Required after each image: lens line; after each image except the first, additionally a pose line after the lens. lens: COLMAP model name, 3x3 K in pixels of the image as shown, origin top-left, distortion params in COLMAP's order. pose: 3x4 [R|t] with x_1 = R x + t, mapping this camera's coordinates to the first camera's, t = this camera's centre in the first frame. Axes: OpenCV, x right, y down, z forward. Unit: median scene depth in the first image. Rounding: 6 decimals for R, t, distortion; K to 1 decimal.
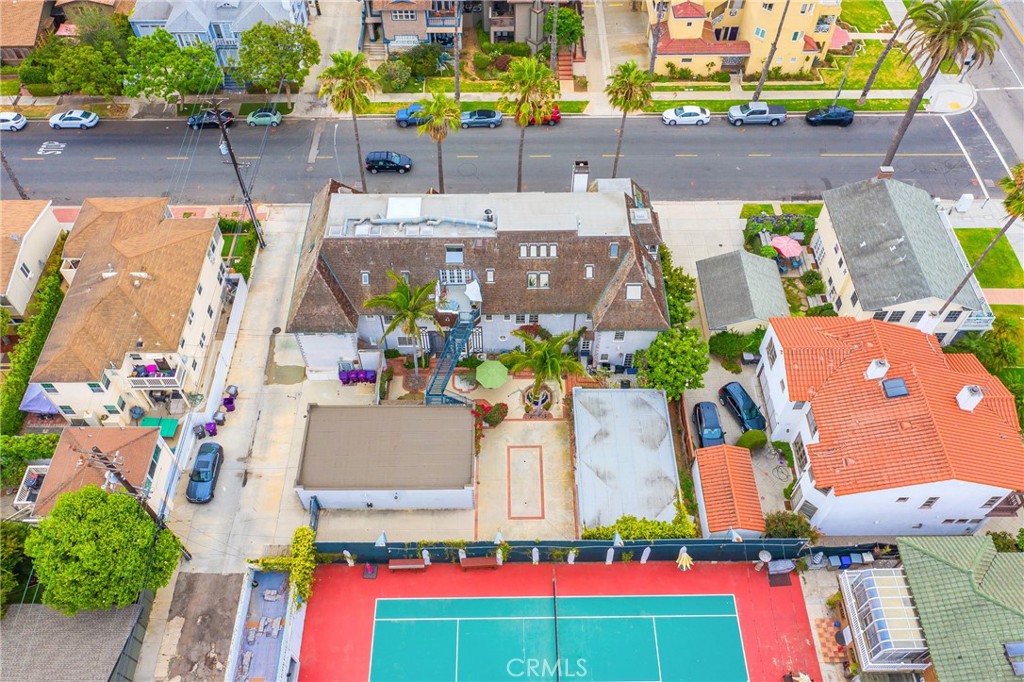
lens RADIAL K [[806.0, 0, 517.8], [0, 806.0, 447.0], [0, 0, 1]] dist [-0.003090, -0.002044]
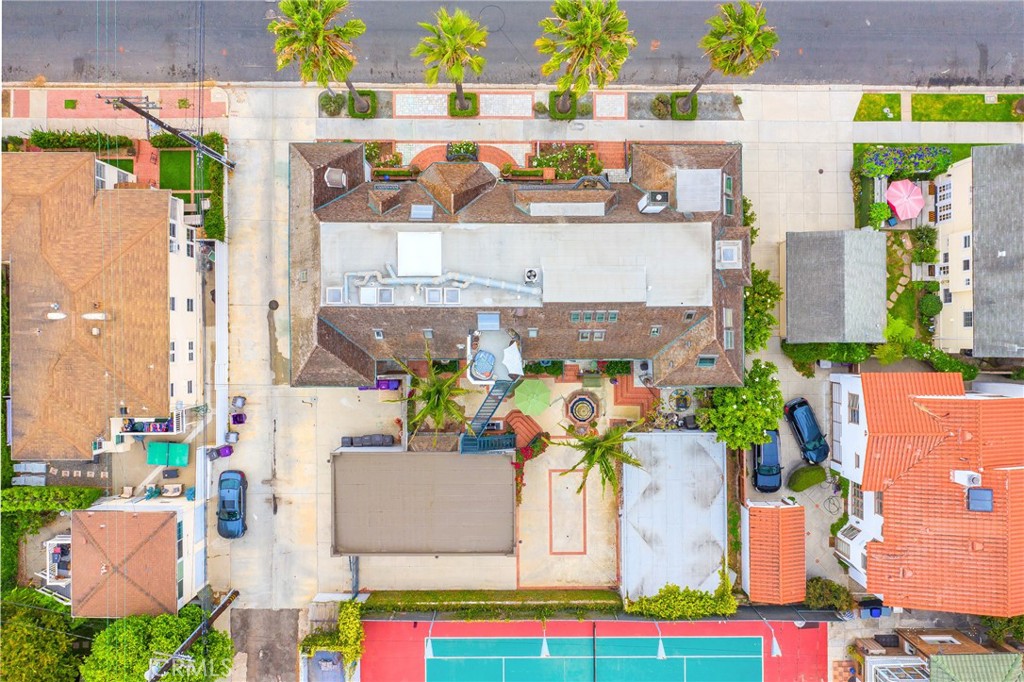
lens RADIAL K [[764.3, 0, 535.1], [0, 764.3, 304.0], [0, 0, 1]] dist [-0.001399, -0.005215]
pose [[0.999871, 0.003110, 0.015787, -0.044662], [-0.011536, 0.822498, 0.568651, -0.681176], [-0.011216, -0.568760, 0.822427, 0.388159]]
